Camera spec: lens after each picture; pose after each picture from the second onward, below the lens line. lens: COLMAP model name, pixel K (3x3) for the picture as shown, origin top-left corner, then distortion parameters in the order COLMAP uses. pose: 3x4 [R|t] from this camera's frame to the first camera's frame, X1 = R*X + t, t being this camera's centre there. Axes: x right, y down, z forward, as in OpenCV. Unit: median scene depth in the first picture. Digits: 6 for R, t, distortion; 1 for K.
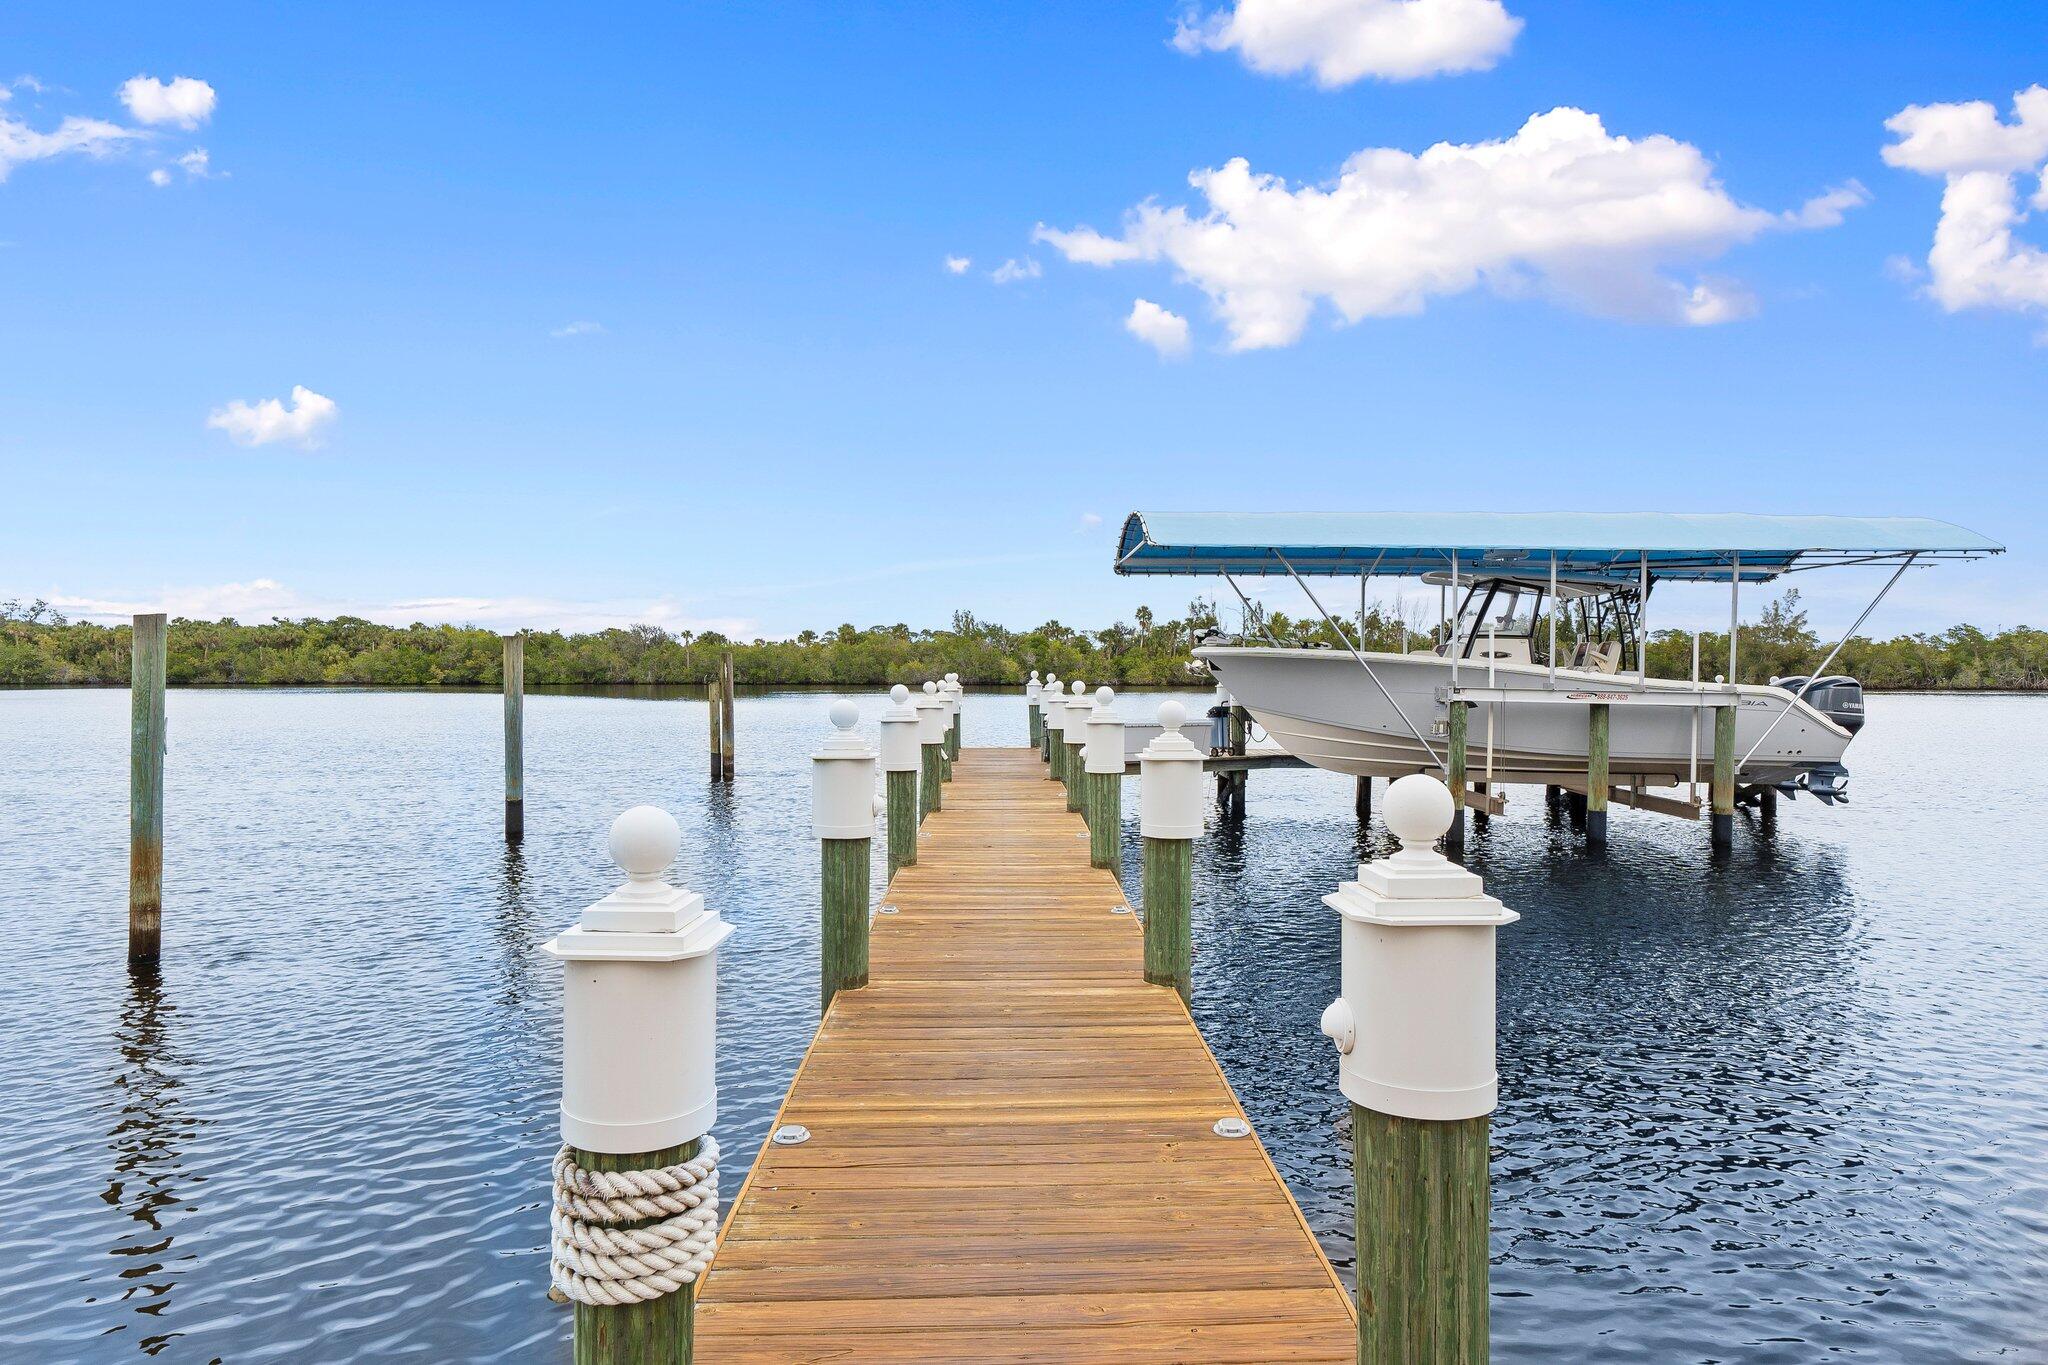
lens RADIAL K [[1226.1, 0, 1020.4], [0, 1226.1, 674.1], [0, 0, 1]] dist [0.017887, -0.000013]
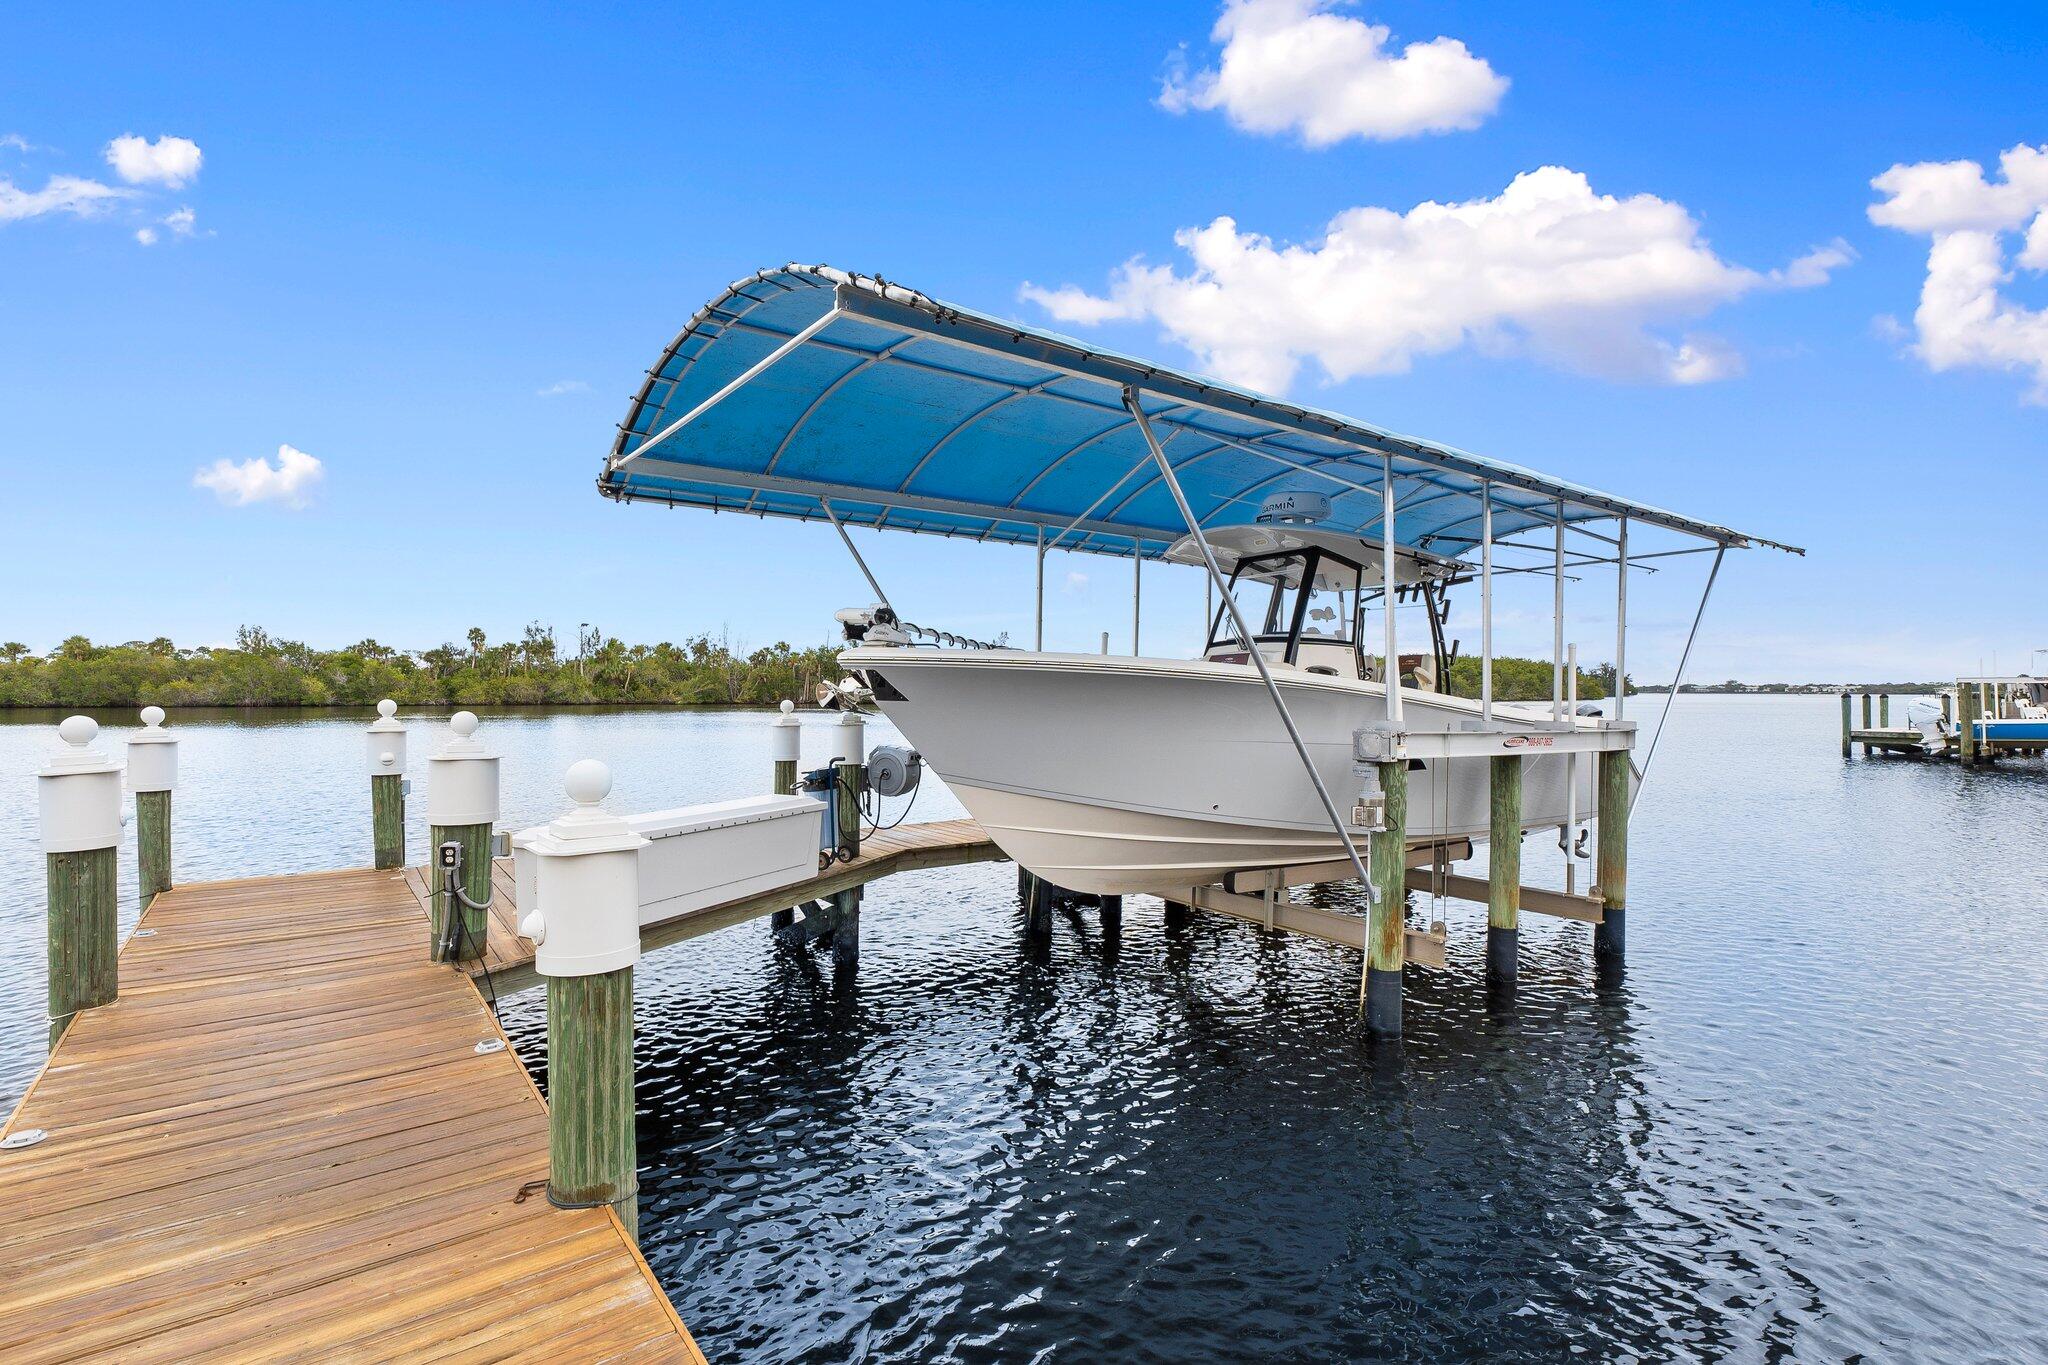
lens RADIAL K [[993.6, 0, 1026.2], [0, 993.6, 669.8], [0, 0, 1]] dist [0.014106, 0.000280]
pose [[0.819322, 0.011464, 0.573219, -0.003339], [0.001916, 0.999740, -0.022733, -0.002220], [-0.573330, 0.019724, 0.819087, 0.279404]]
